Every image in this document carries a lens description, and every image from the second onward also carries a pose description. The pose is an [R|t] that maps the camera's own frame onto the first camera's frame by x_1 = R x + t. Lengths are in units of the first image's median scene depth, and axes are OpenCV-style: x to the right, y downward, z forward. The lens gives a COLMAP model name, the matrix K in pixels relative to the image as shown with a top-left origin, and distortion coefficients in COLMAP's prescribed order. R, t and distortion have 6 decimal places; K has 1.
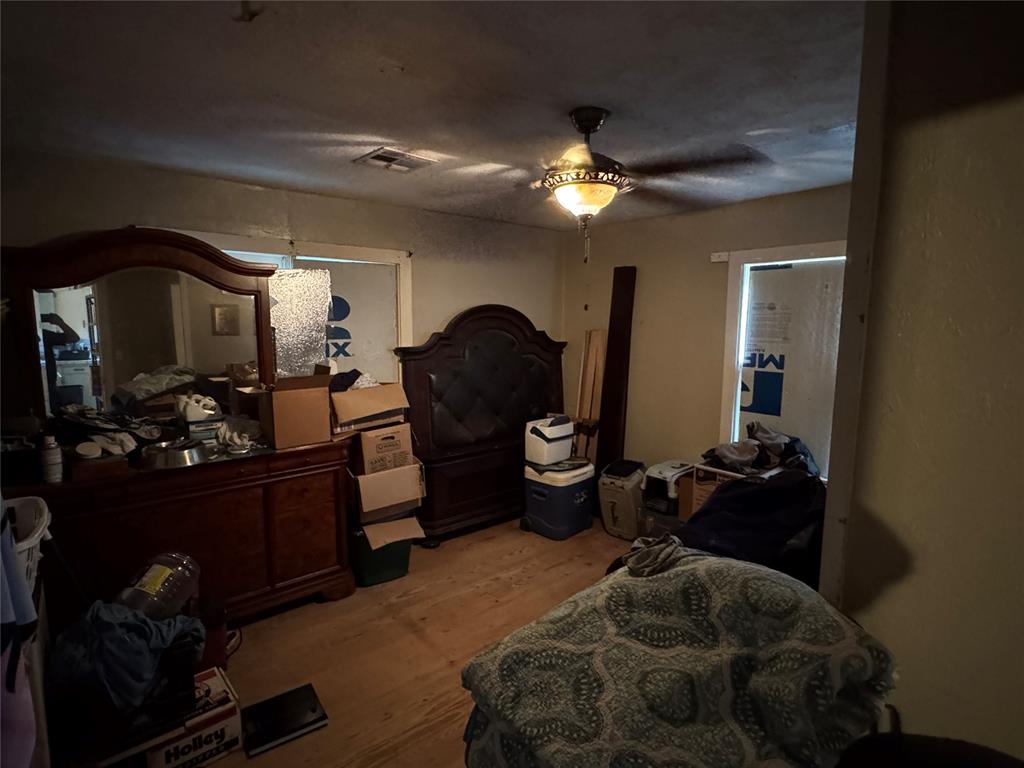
lens RADIAL K [[518.7, 0, 512.5], [0, 518.7, 391.0], [0, 0, 1]] dist [-0.021408, 0.000457]
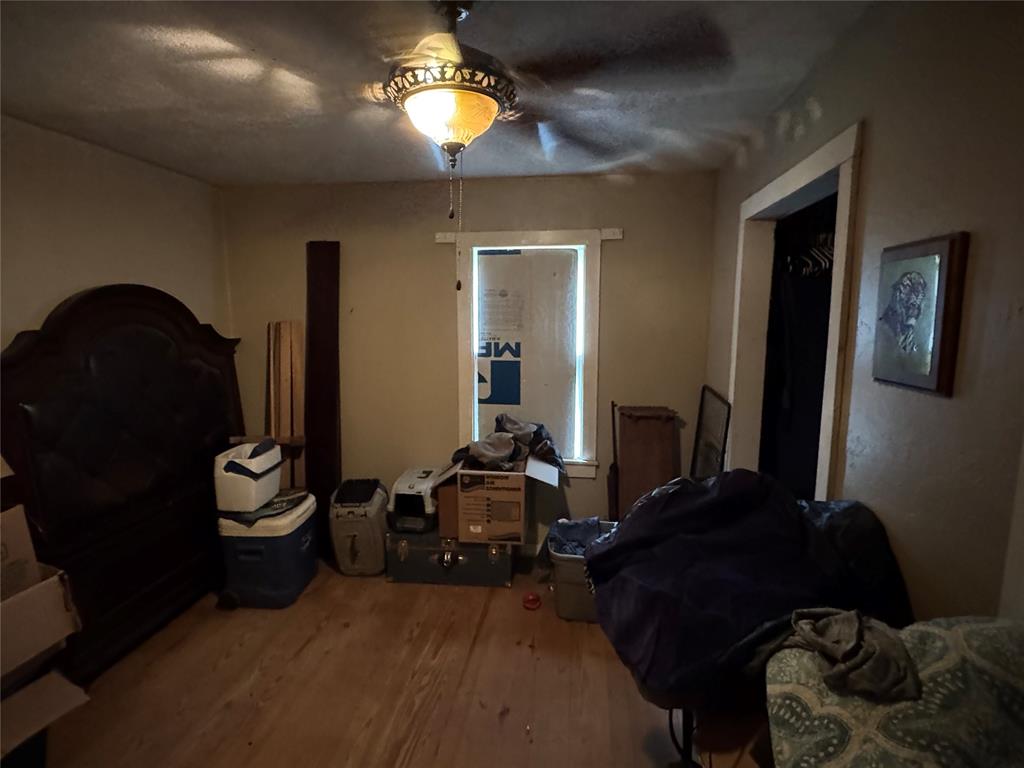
lens RADIAL K [[518.7, 0, 512.5], [0, 518.7, 391.0], [0, 0, 1]] dist [-0.021408, 0.000457]
pose [[0.744428, -0.103321, 0.659660, -0.135617], [0.094718, 0.994305, 0.048846, -0.025461], [-0.660950, 0.026119, 0.749975, 0.248192]]
